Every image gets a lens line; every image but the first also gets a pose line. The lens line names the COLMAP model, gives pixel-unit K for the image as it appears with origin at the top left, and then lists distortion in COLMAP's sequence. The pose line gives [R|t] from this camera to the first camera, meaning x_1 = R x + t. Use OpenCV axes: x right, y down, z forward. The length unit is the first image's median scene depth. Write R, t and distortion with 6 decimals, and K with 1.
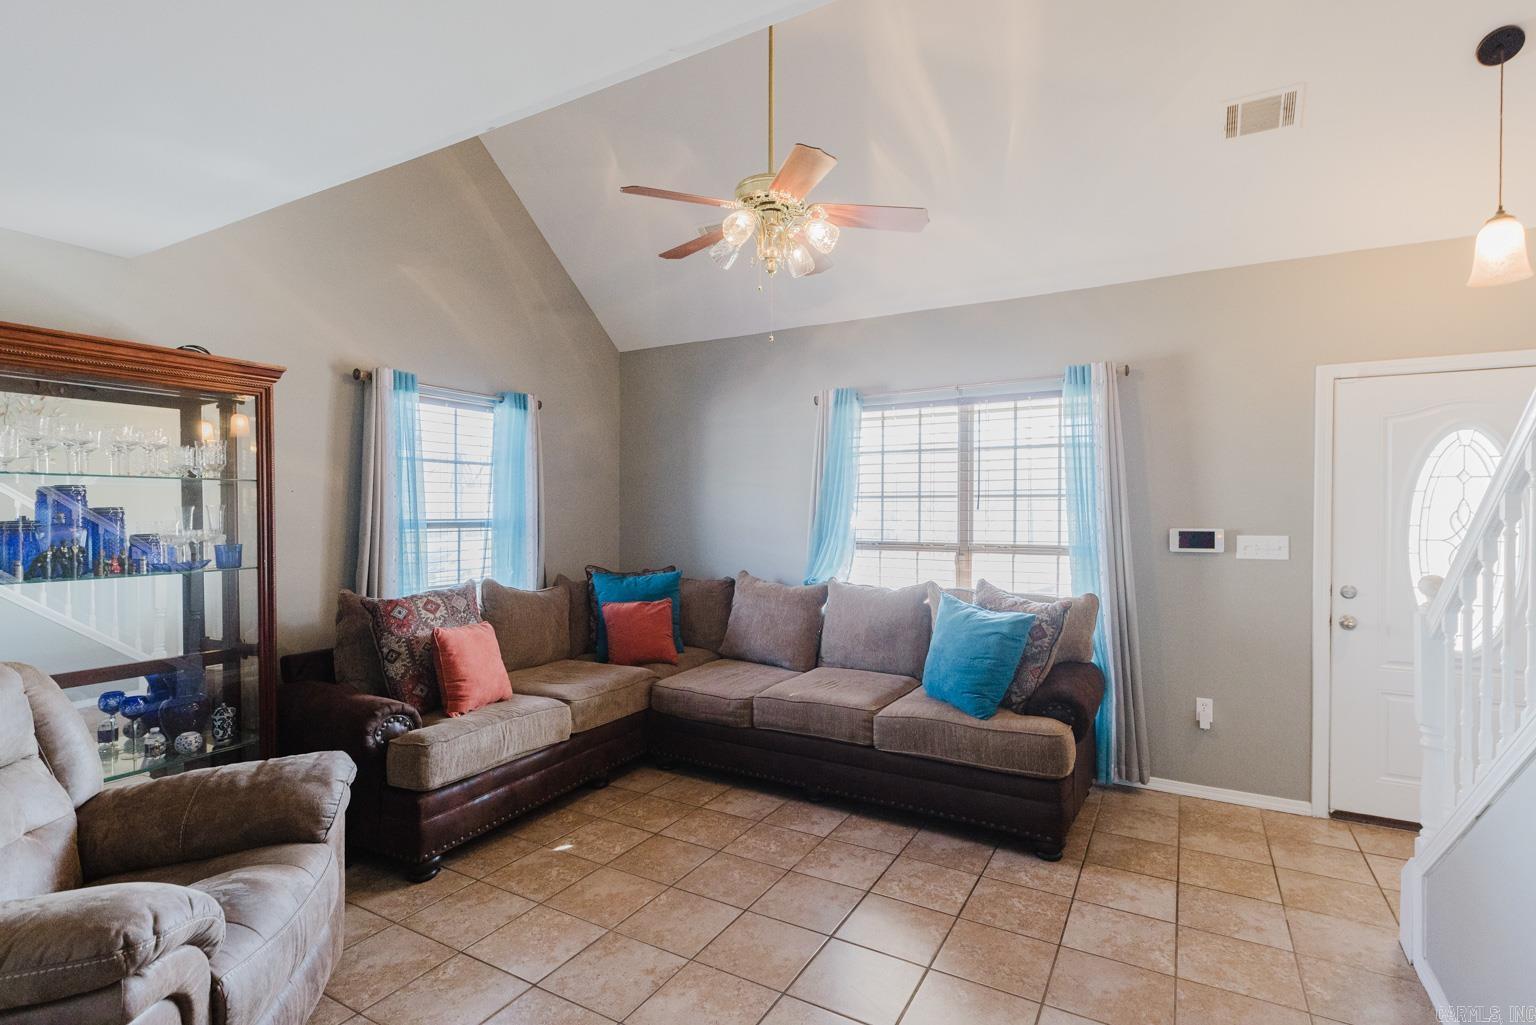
lens RADIAL K [[739.2, 0, 768.0], [0, 739.2, 512.5], [0, 0, 1]] dist [0.000927, -0.000481]
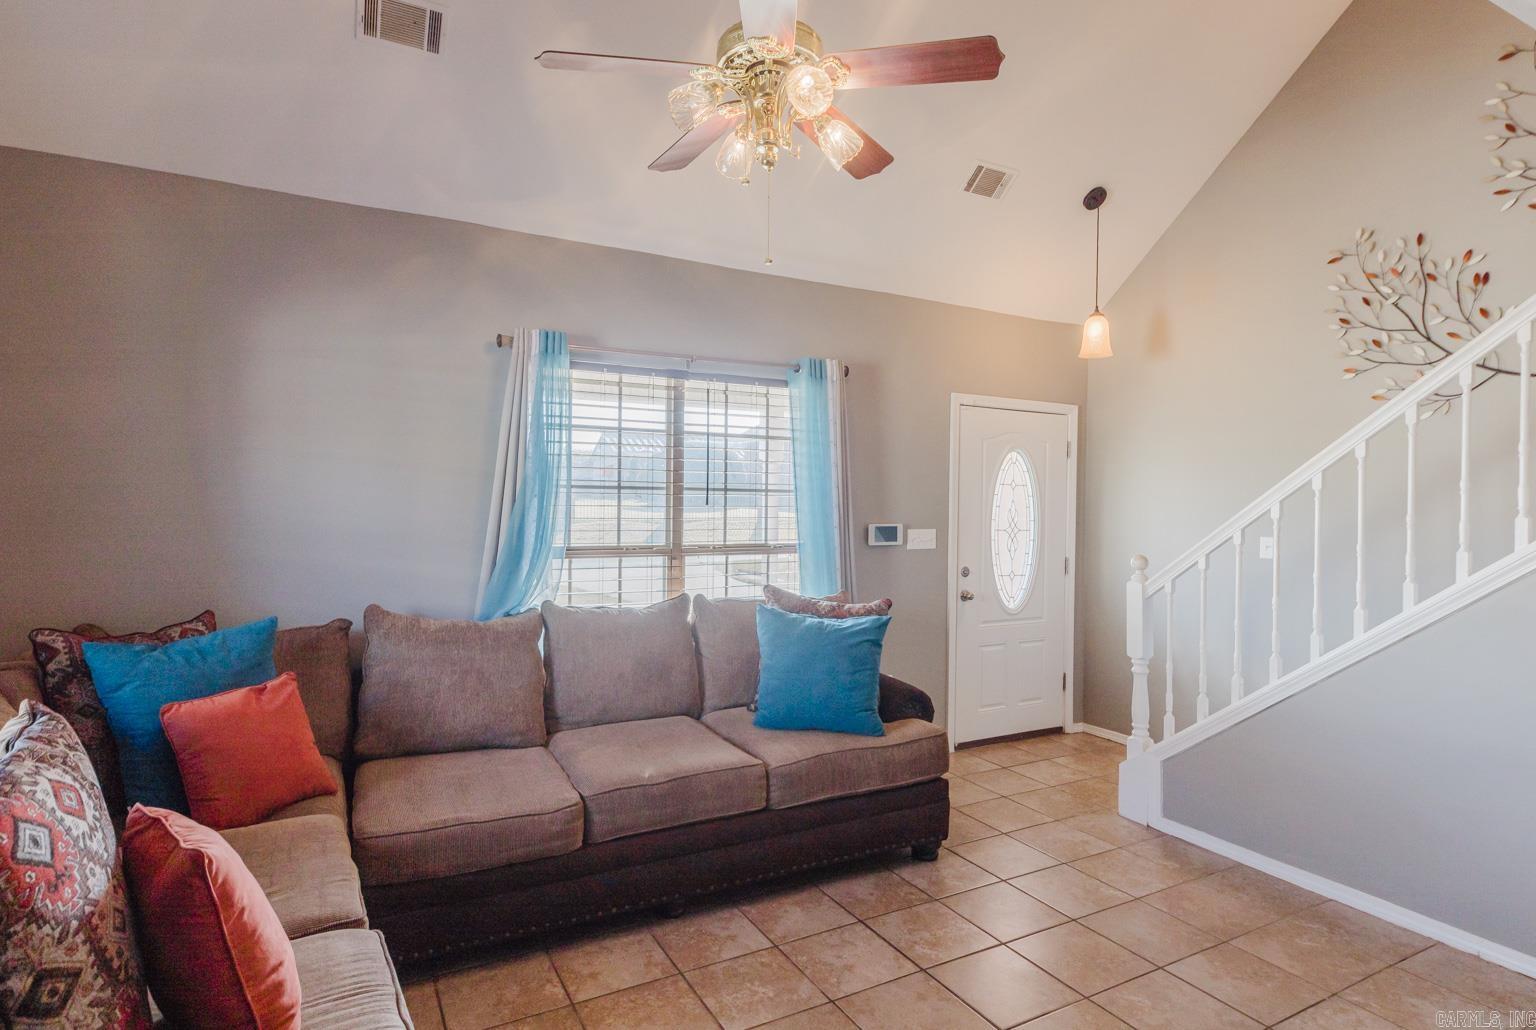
lens RADIAL K [[808.4, 0, 768.0], [0, 808.4, 515.0], [0, 0, 1]] dist [0.000313, 0.000190]
pose [[0.523316, -0.005146, 0.852123, -0.460870], [-0.007780, 0.999911, 0.010817, -0.002884], [-0.852103, -0.012290, 0.523230, 0.434453]]
